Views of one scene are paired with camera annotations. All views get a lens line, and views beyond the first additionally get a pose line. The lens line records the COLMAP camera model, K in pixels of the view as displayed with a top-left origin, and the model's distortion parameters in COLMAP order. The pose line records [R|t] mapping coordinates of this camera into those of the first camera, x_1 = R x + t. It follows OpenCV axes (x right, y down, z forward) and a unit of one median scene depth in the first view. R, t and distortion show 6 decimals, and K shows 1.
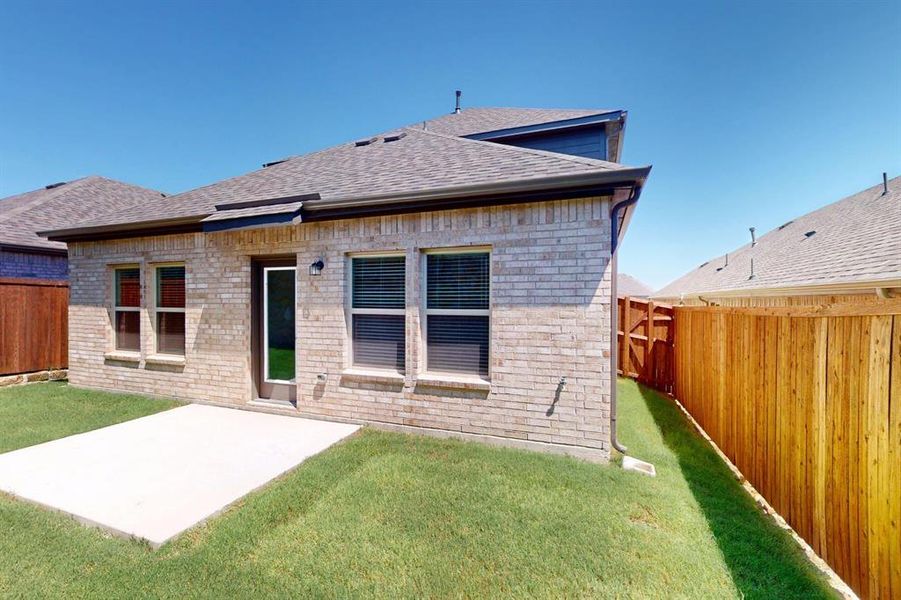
lens RADIAL K [[384.5, 0, 455.0], [0, 384.5, 290.5], [0, 0, 1]] dist [0.002024, 0.000209]
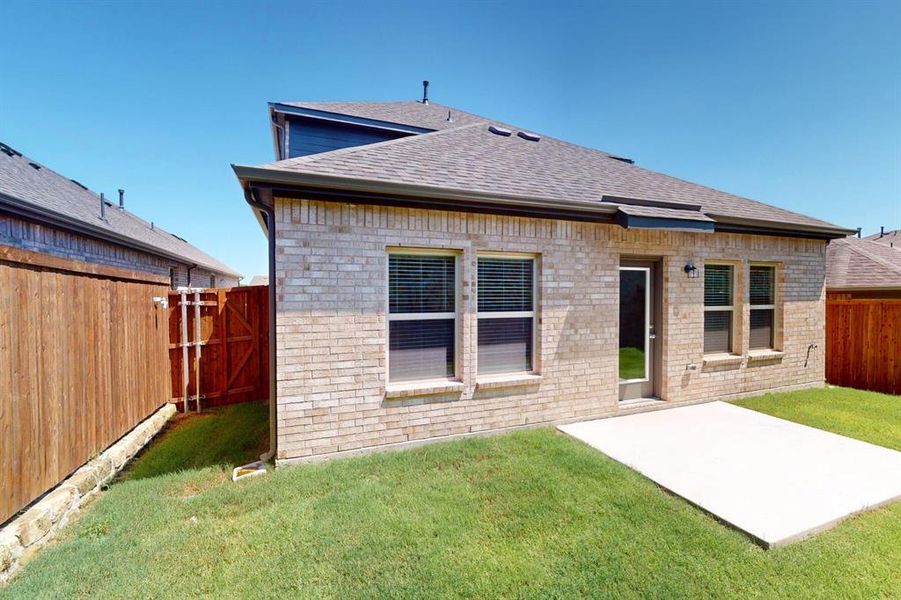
lens RADIAL K [[391.5, 0, 450.0], [0, 391.5, 302.6], [0, 0, 1]] dist [-0.000612, -0.000260]
pose [[0.747550, -0.009281, 0.664141, -1.600108], [-0.002682, 0.999852, 0.016991, 0.015418], [-0.664200, -0.014483, 0.747414, 0.593805]]
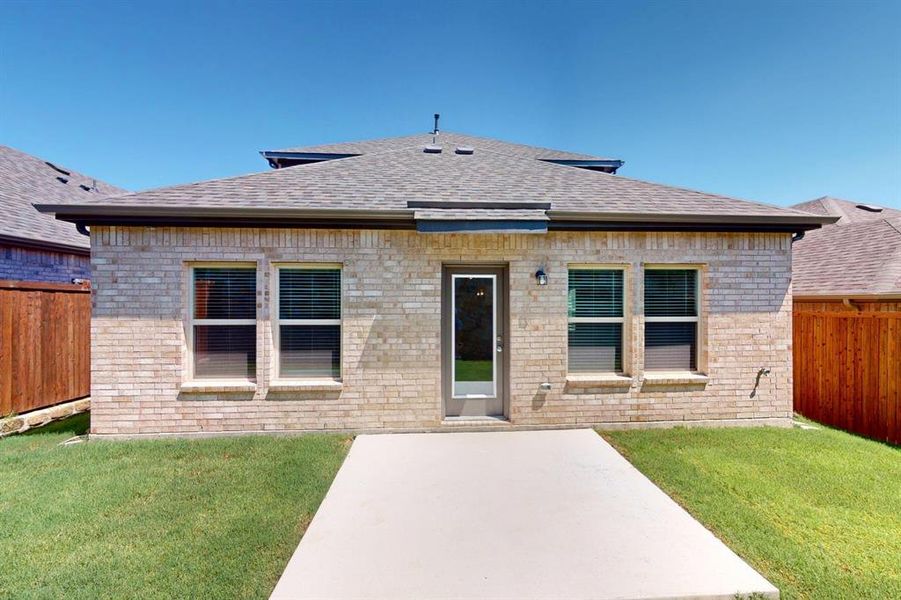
lens RADIAL K [[337.0, 0, 449.9], [0, 337.0, 300.5], [0, 0, 1]] dist [-0.002112, -0.000209]
pose [[0.916156, 0.007243, 0.400757, -0.899189], [-0.006748, 0.999974, -0.002648, 0.005350], [-0.400766, -0.000279, 0.916181, 0.287593]]
